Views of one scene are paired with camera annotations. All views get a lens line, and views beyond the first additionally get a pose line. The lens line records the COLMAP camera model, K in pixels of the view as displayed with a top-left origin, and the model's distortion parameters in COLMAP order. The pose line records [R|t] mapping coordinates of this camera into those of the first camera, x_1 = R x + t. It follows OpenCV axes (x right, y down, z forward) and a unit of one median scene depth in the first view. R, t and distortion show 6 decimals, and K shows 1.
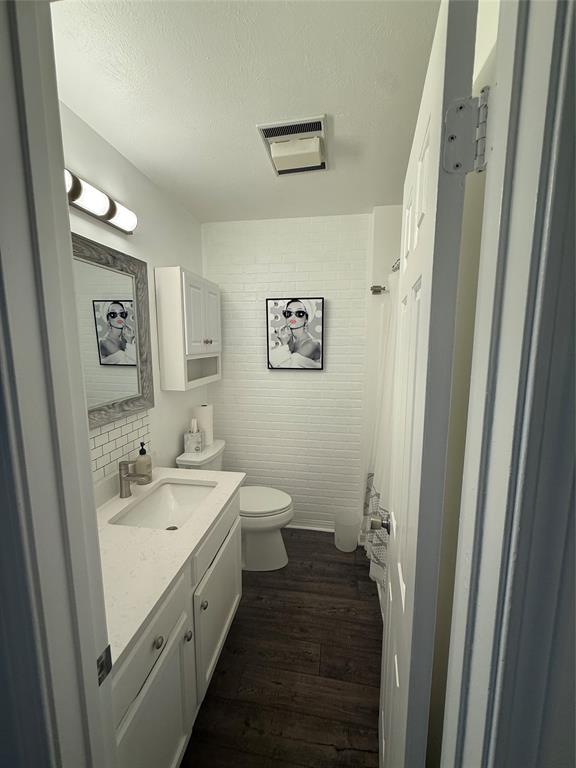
lens RADIAL K [[304.6, 0, 284.1], [0, 304.6, 383.2], [0, 0, 1]] dist [0.002814, -0.000260]
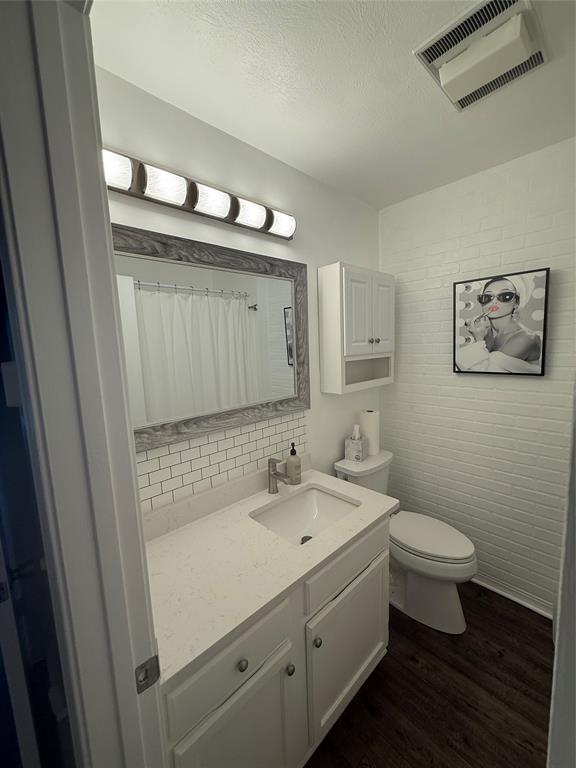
lens RADIAL K [[304.6, 0, 290.1], [0, 304.6, 382.9], [0, 0, 1]] dist [0.002814, -0.000260]
pose [[0.797554, 0.045584, -0.601523, 0.108466], [-0.043856, 0.998884, 0.017549, -0.019705], [0.601651, 0.012384, 0.798663, 0.153228]]
